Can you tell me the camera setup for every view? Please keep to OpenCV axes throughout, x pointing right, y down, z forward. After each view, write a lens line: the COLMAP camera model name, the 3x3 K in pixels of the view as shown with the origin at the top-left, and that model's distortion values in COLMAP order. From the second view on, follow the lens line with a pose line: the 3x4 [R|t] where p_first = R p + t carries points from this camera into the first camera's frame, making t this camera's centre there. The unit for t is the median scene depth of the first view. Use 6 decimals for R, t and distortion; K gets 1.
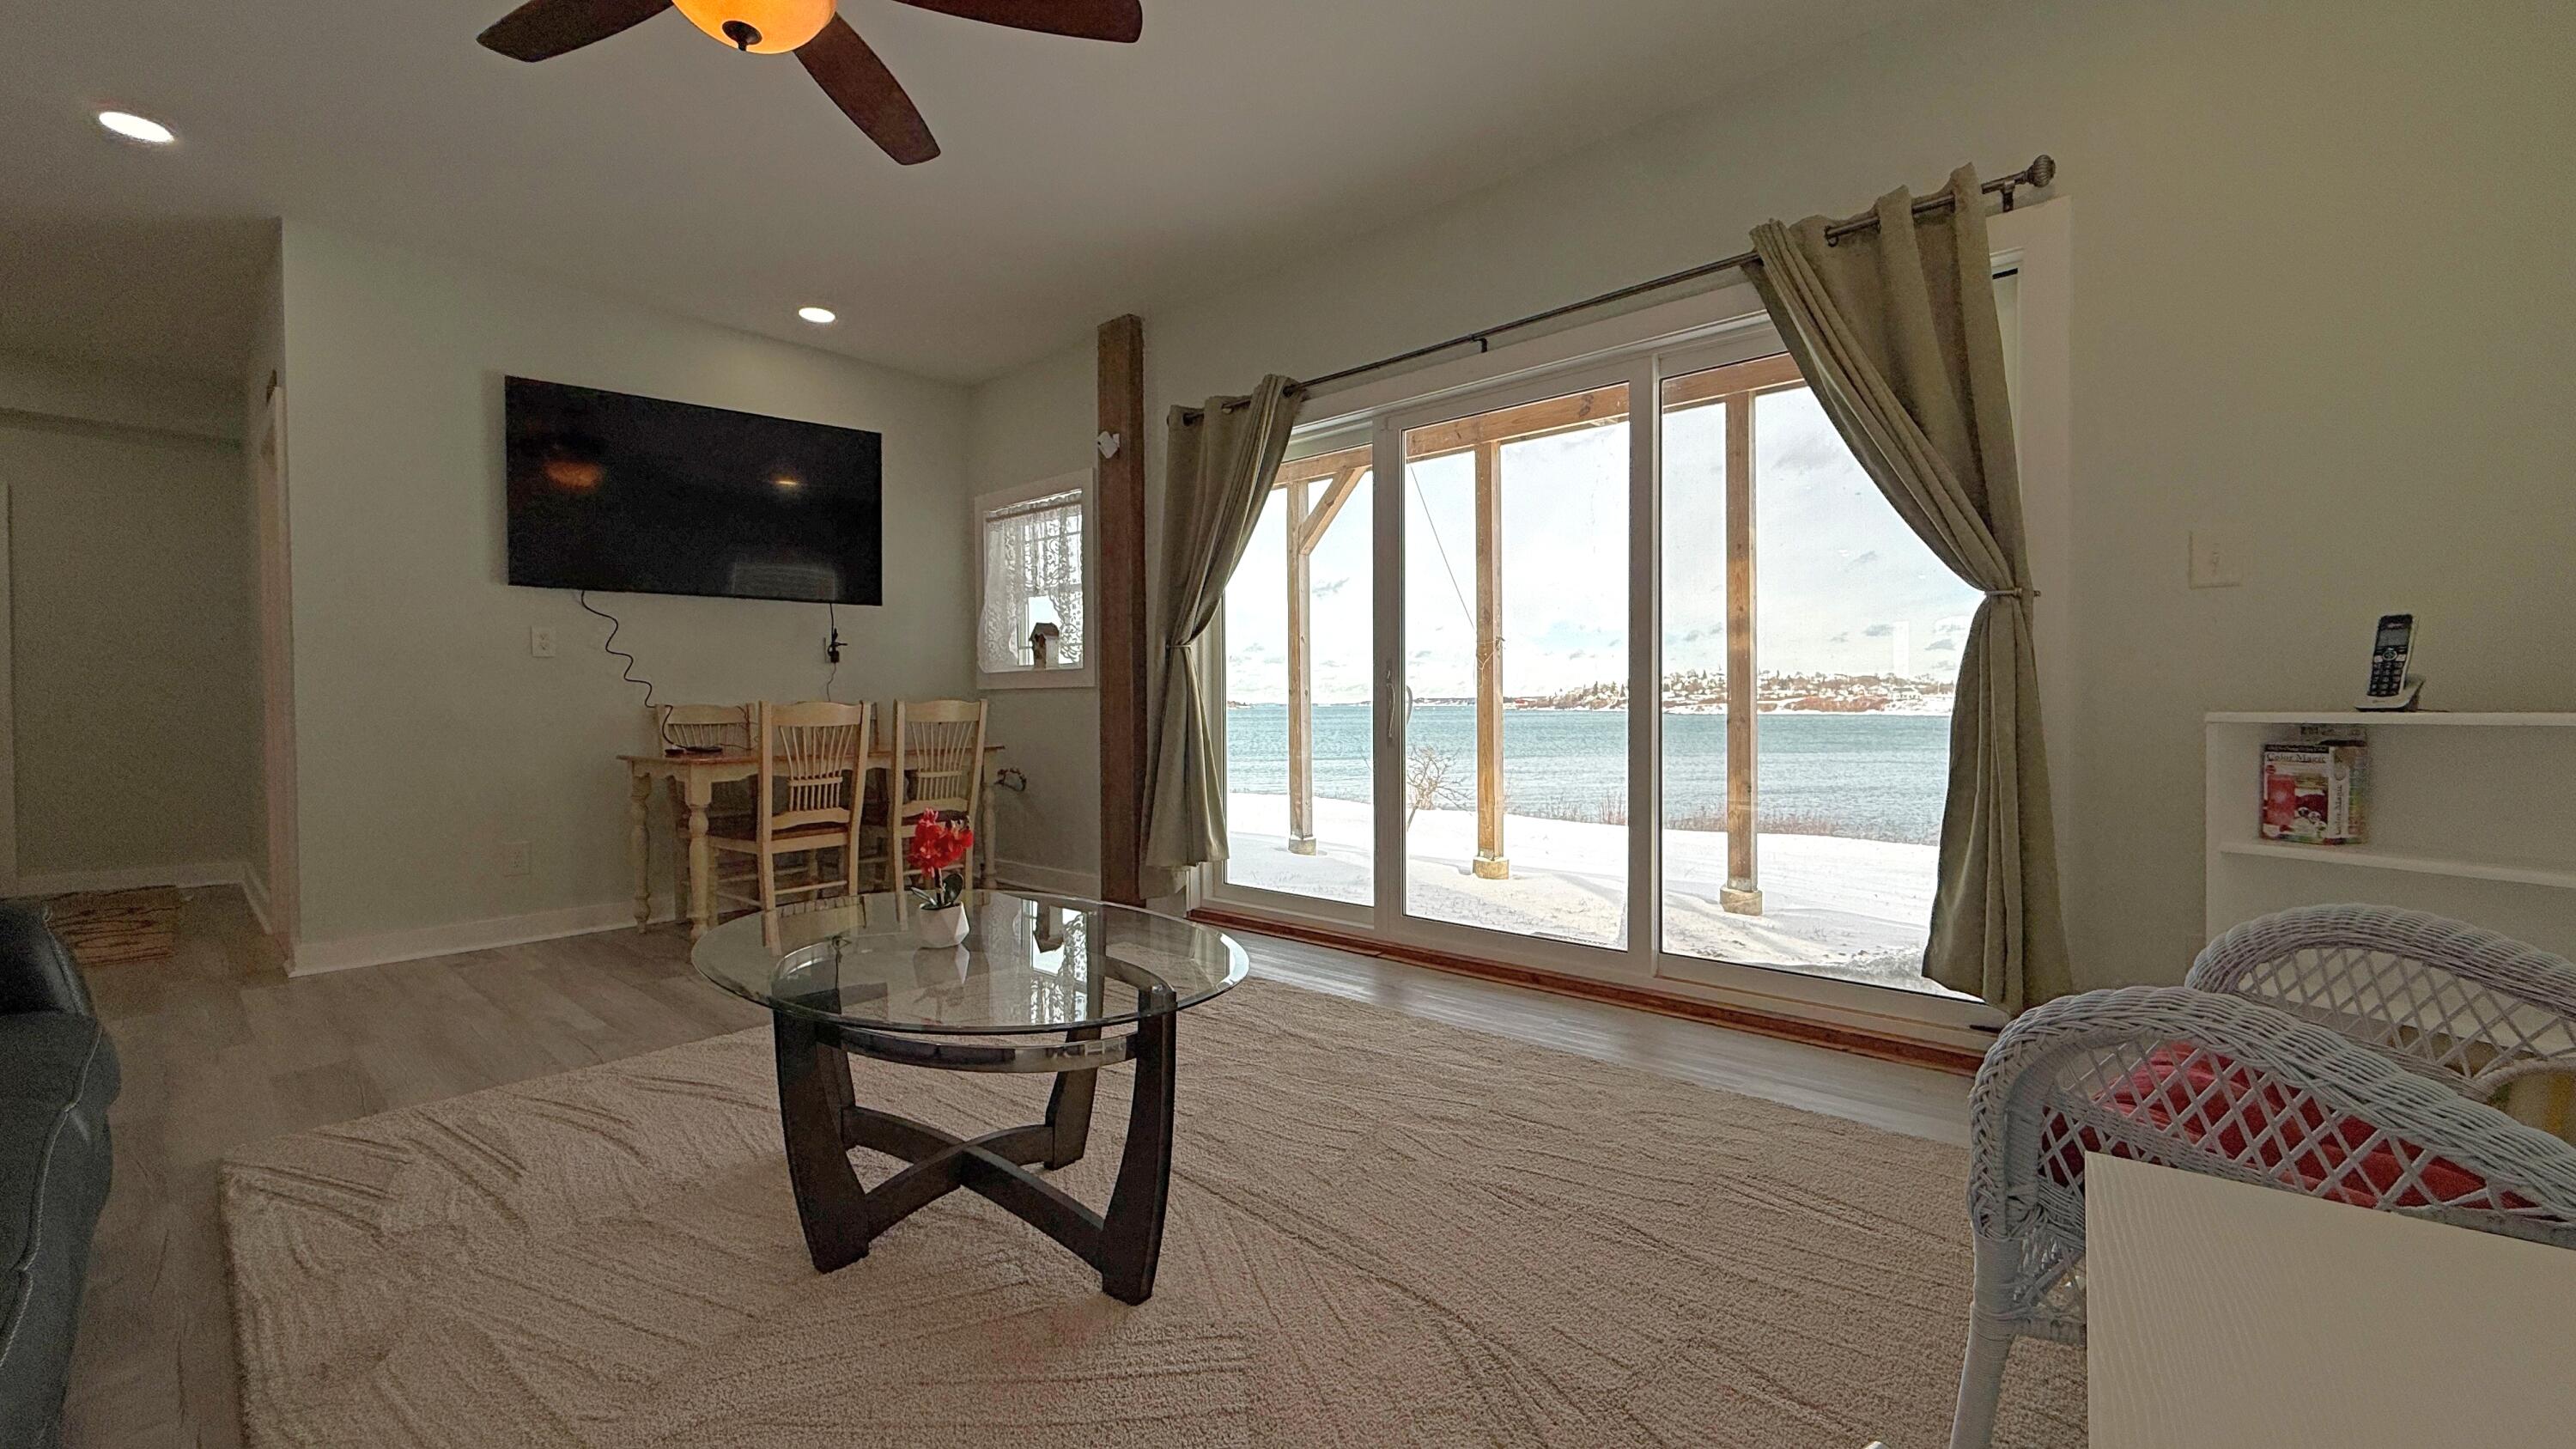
lens RADIAL K [[1020.5, 0, 1279.6], [0, 1020.5, 712.5], [0, 0, 1]] dist [0.002745, 0.000515]
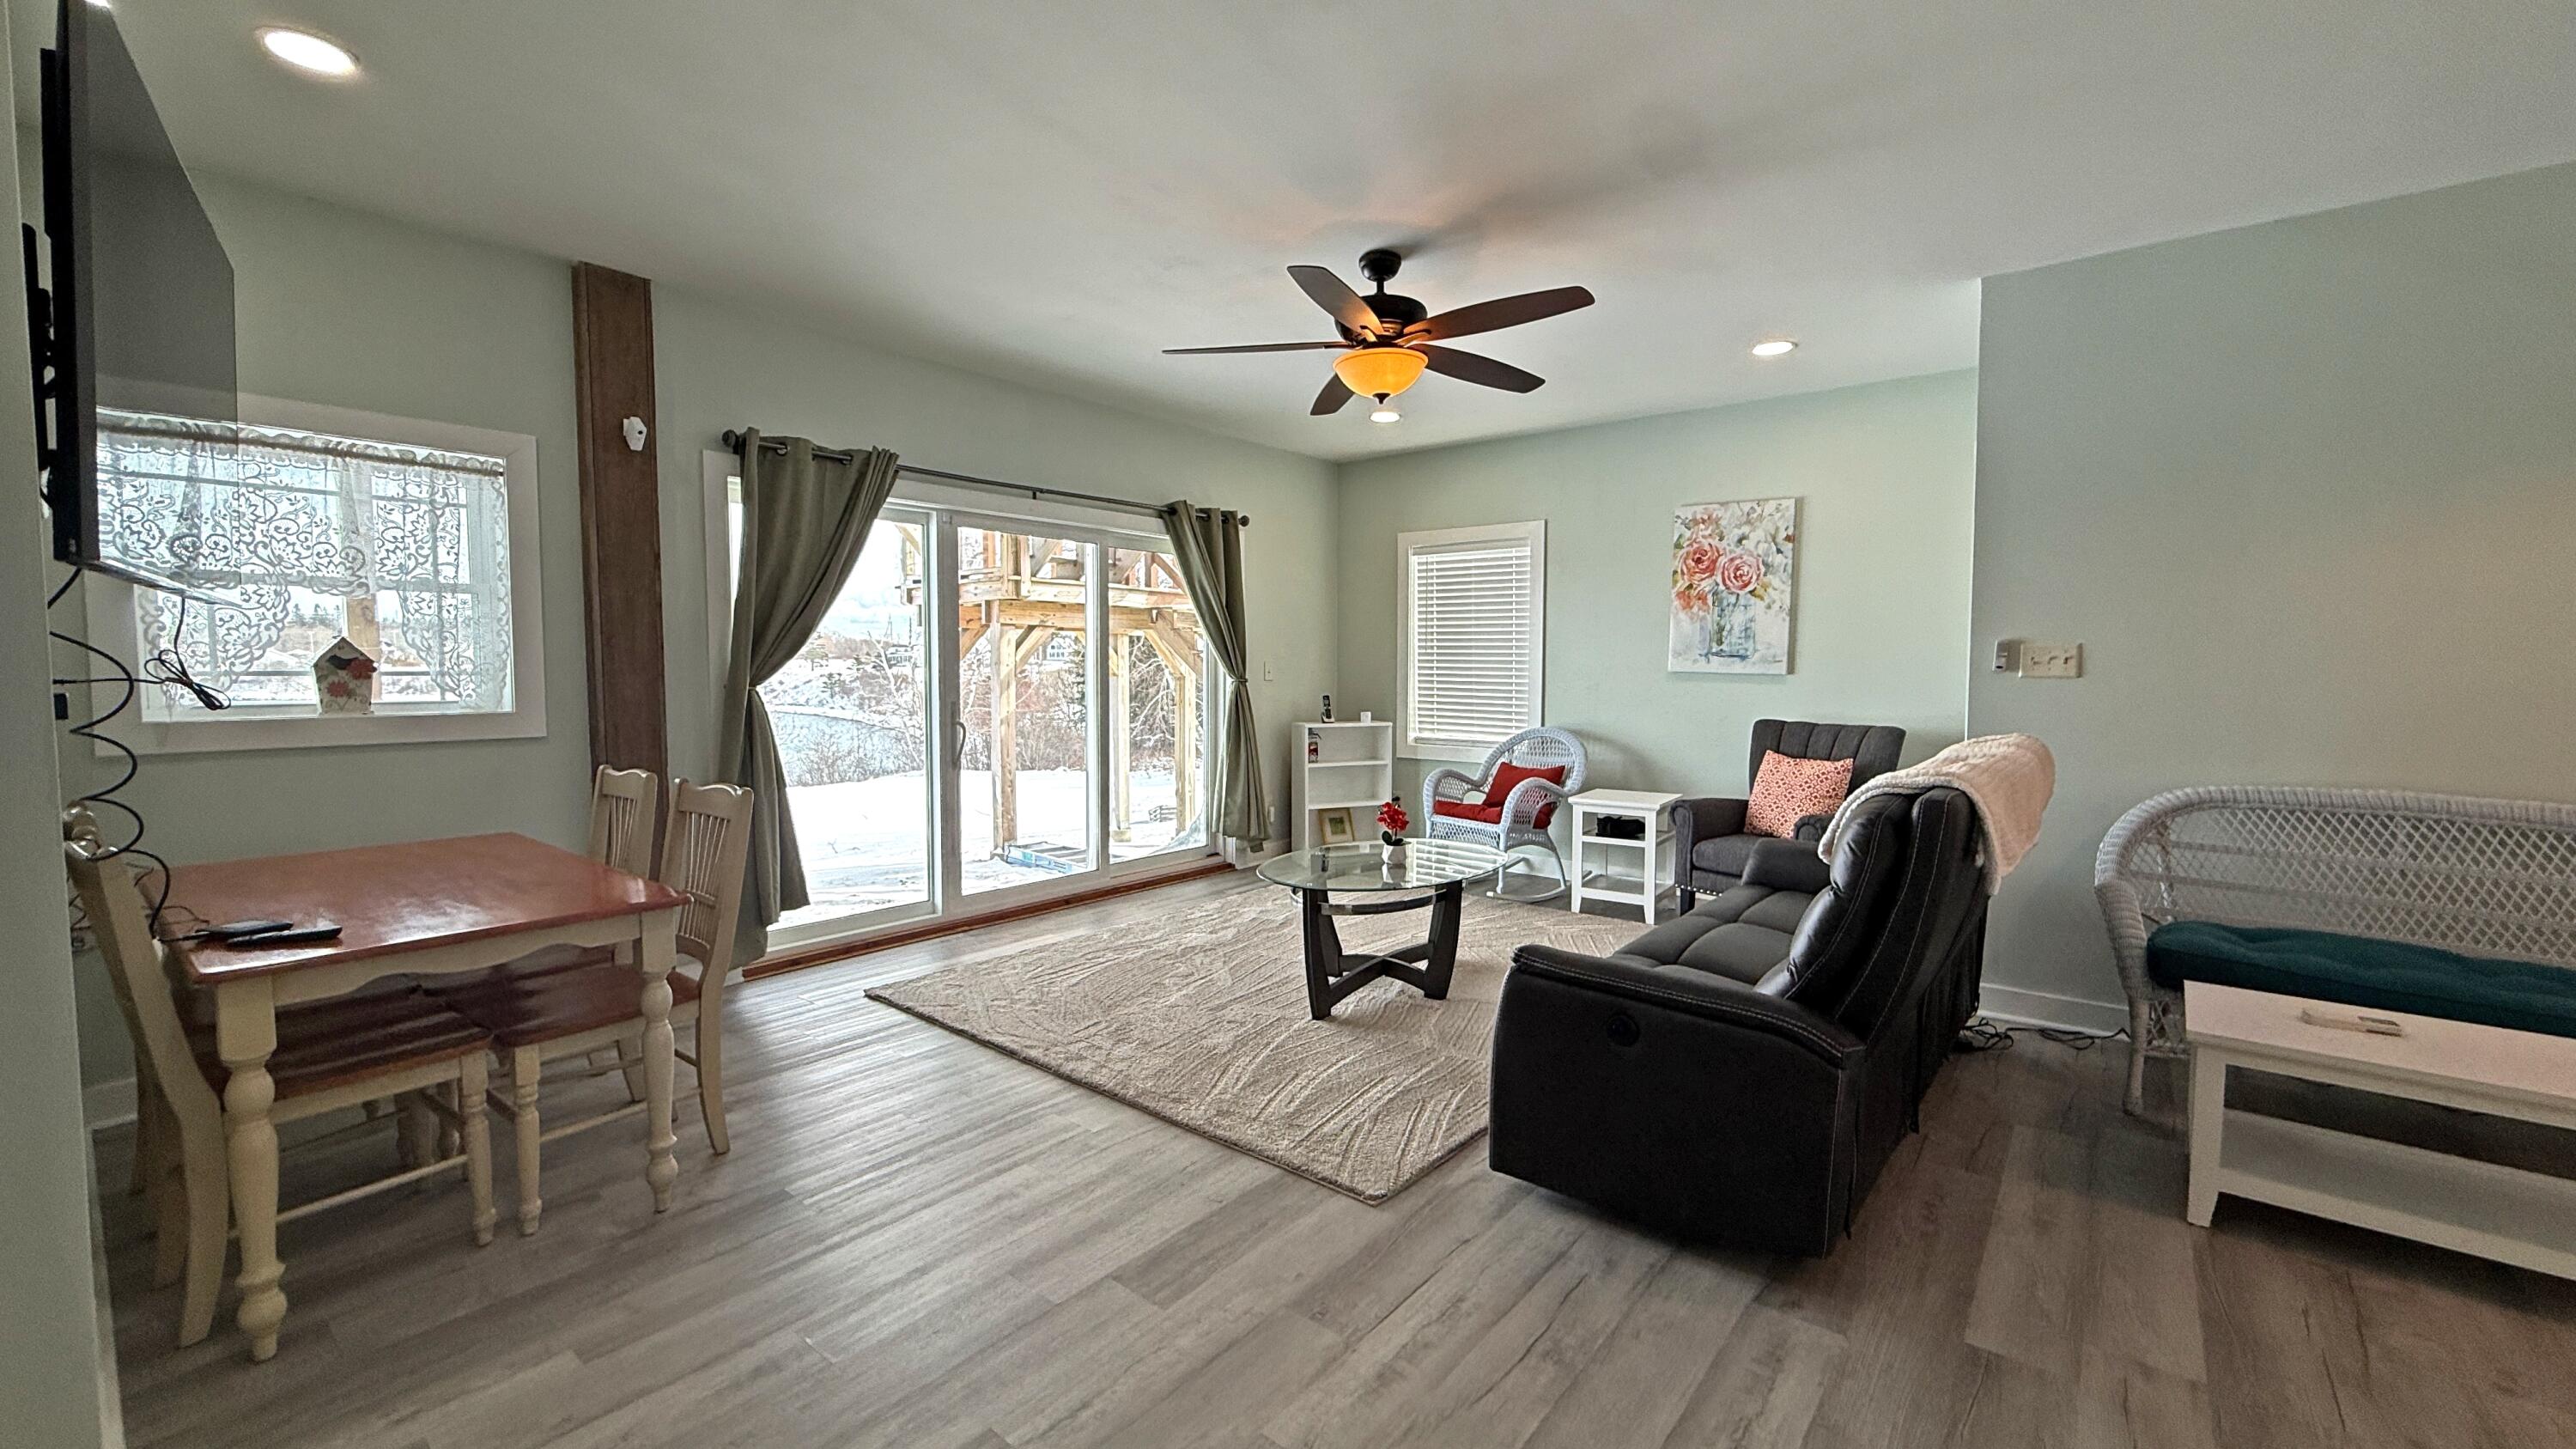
lens RADIAL K [[1020.5, 0, 1295.5], [0, 1020.5, 722.3], [0, 0, 1]] dist [0.002745, 0.000515]
pose [[-0.051737, -0.040853, 0.997825, -1.029353], [0.017914, 0.998964, 0.041828, -0.063373], [-0.998500, 0.020039, -0.050952, 0.549023]]
